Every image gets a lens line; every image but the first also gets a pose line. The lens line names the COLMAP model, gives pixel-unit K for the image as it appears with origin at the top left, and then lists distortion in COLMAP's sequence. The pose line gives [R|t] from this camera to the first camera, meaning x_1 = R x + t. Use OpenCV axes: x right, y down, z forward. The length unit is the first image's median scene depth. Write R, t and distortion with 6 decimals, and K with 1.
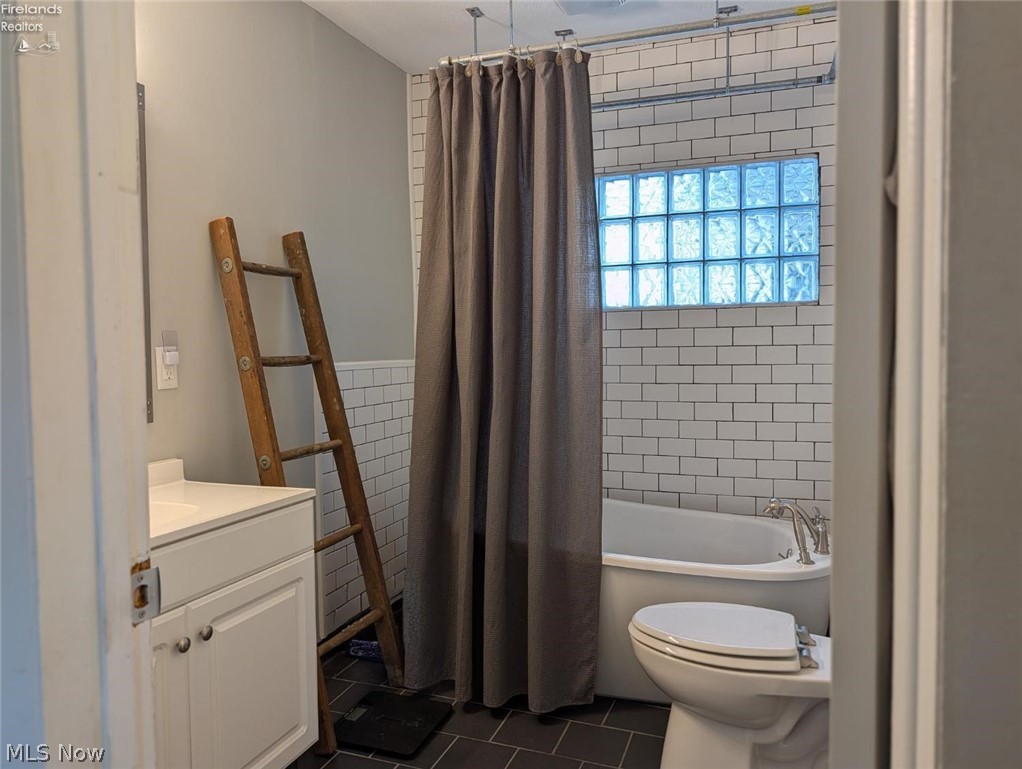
lens RADIAL K [[737.5, 0, 506.6], [0, 737.5, 384.9], [0, 0, 1]] dist [0.041452, -0.057086]
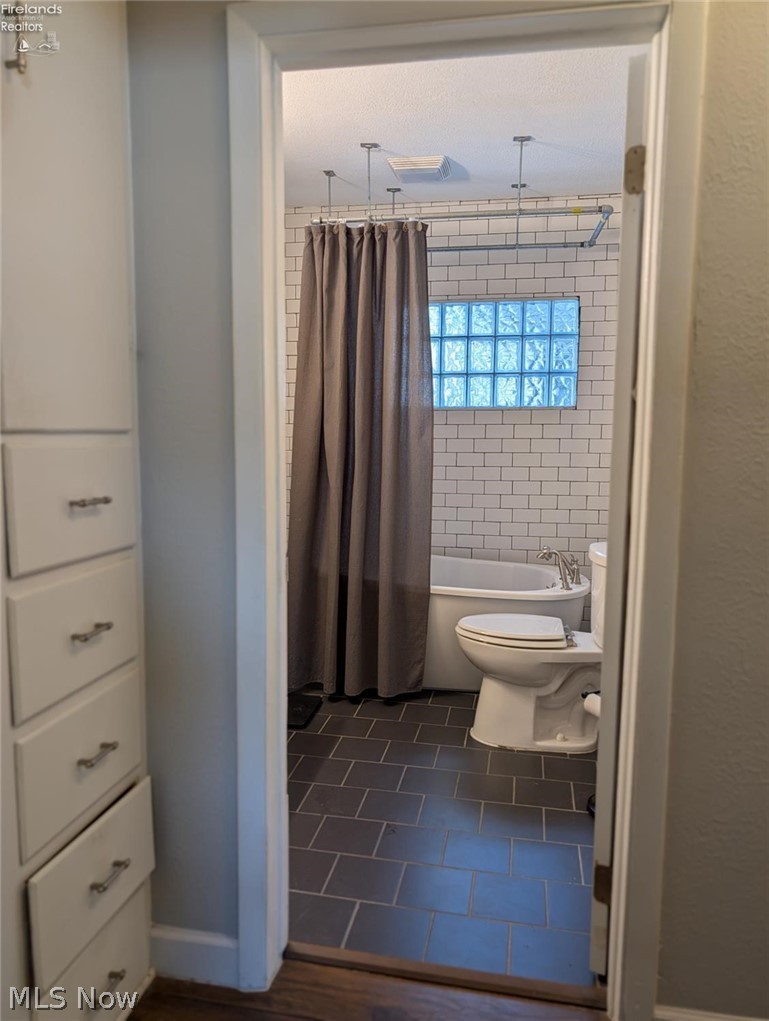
lens RADIAL K [[705.4, 0, 384.5], [0, 705.4, 510.5], [0, 0, 1]] dist [0.132201, -0.340617]
pose [[0.987178, -0.000254, 0.159623, -0.167634], [-0.010052, 0.997915, 0.063754, -0.002602], [-0.159307, -0.064542, 0.985117, -0.303716]]
